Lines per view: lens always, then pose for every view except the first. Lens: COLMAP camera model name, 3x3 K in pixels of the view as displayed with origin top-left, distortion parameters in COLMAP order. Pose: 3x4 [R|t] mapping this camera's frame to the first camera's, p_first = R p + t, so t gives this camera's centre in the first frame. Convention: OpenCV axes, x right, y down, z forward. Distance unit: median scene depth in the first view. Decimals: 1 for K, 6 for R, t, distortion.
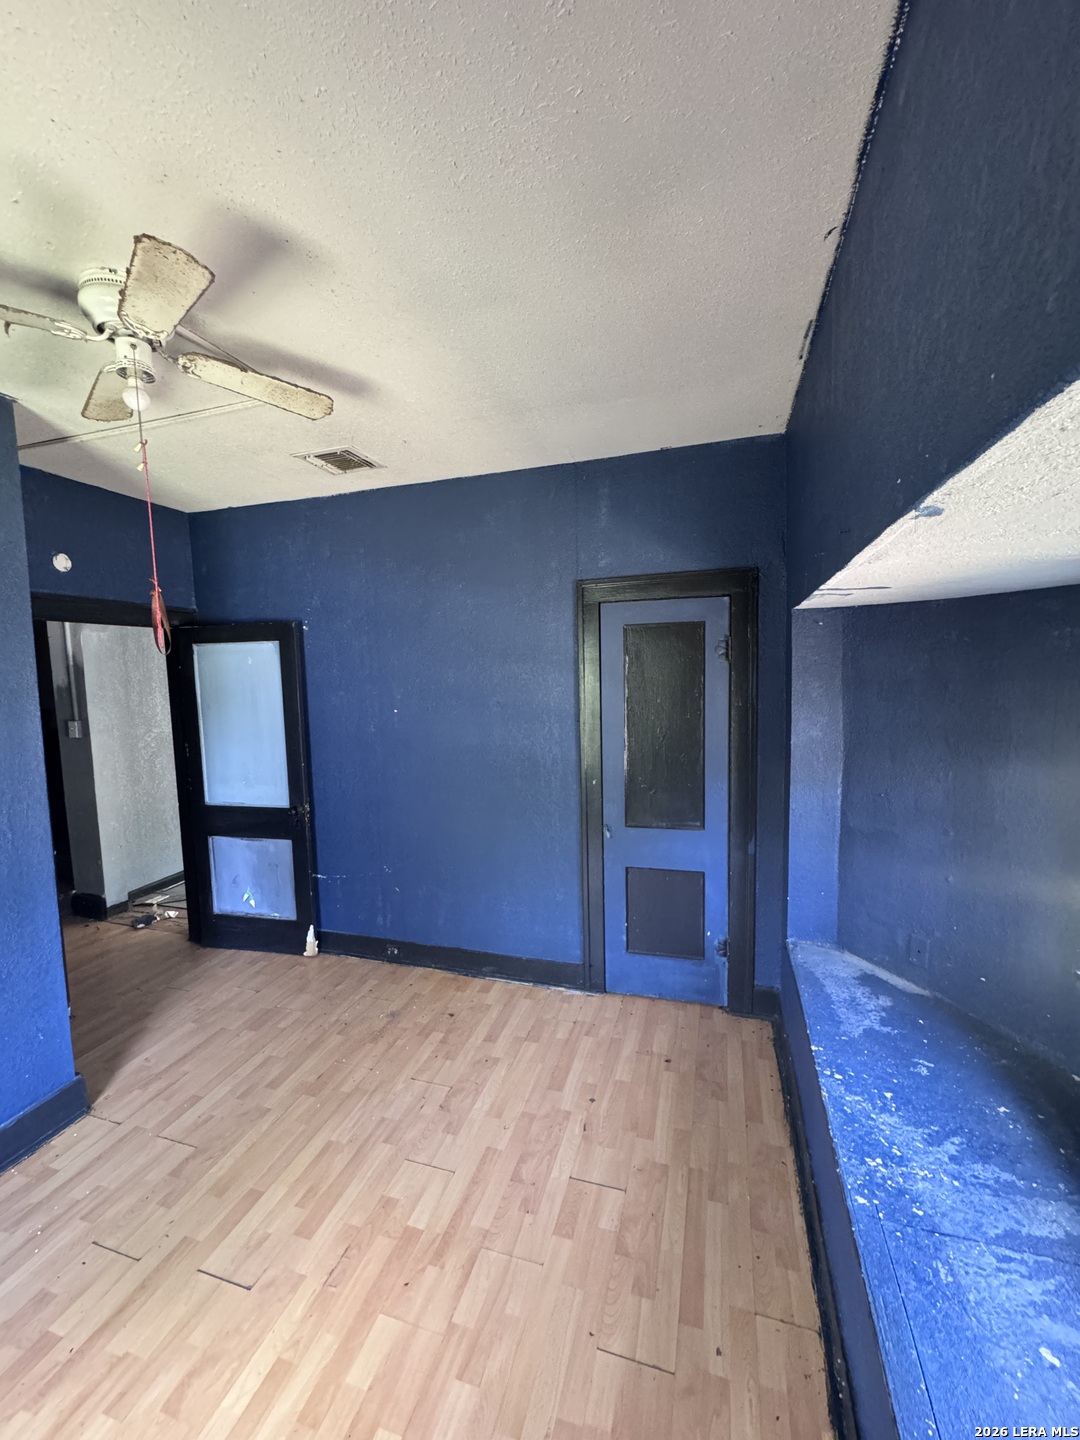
lens RADIAL K [[578.2, 0, 540.0], [0, 578.2, 720.0], [0, 0, 1]] dist [-0.002101, -0.000527]
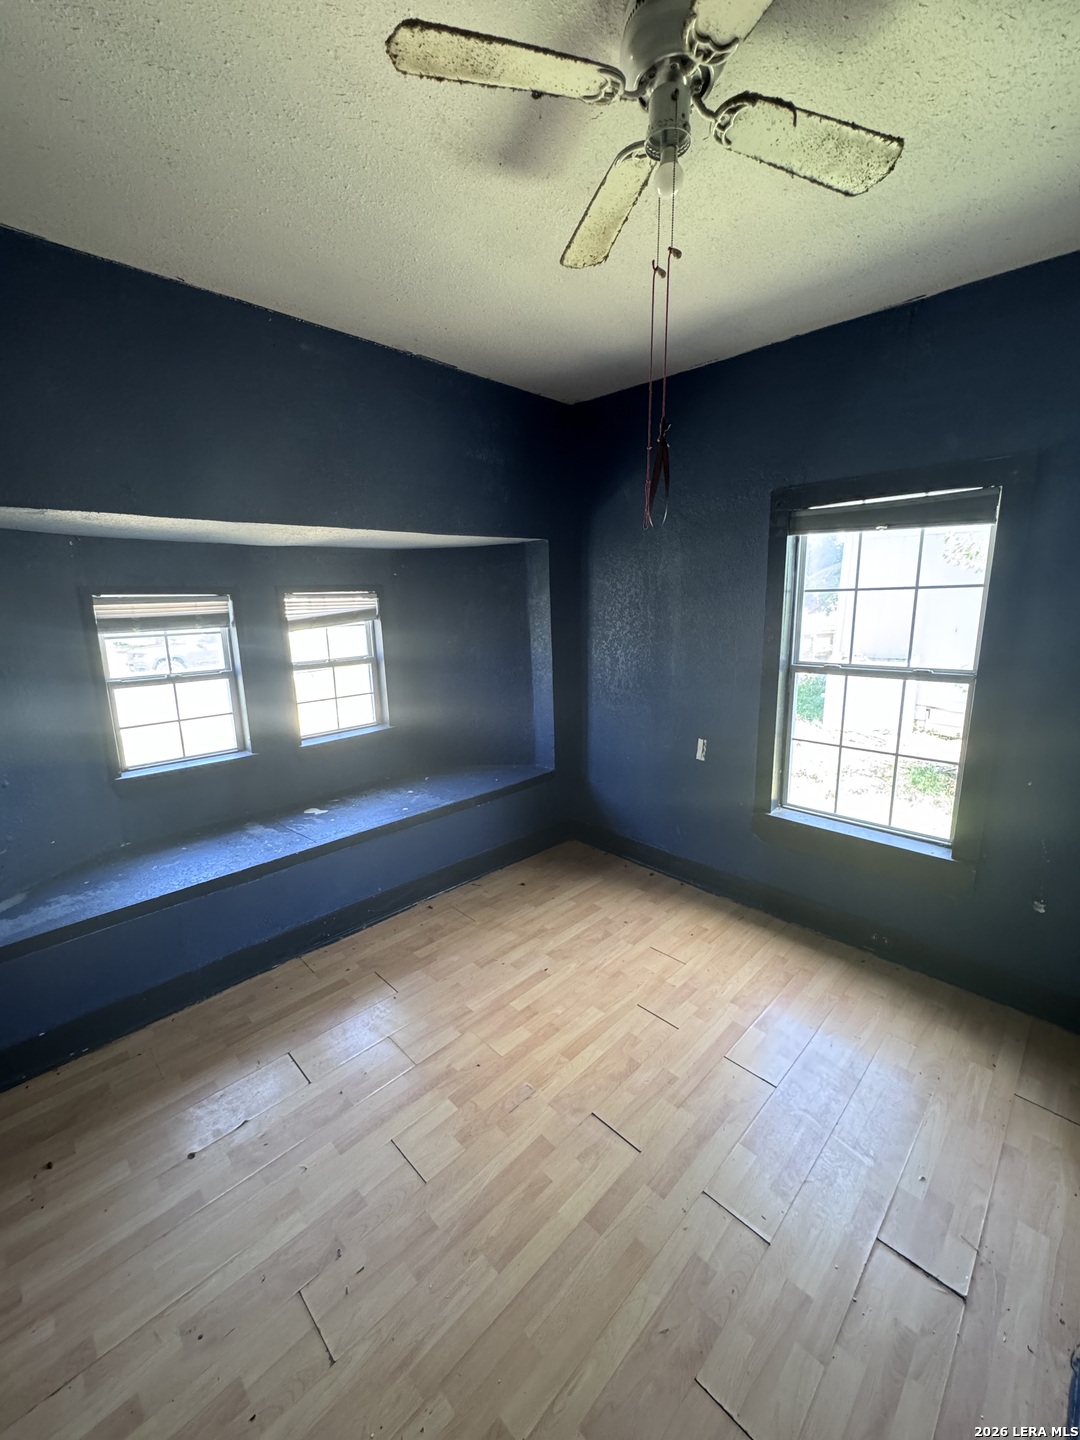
lens RADIAL K [[578.2, 0, 540.0], [0, 578.2, 720.0], [0, 0, 1]] dist [-0.002101, -0.000527]
pose [[-0.886645, -0.069439, 0.457207, -0.802355], [0.068610, 0.957969, 0.278545, -0.094407], [-0.457332, 0.278340, -0.844615, 1.634359]]
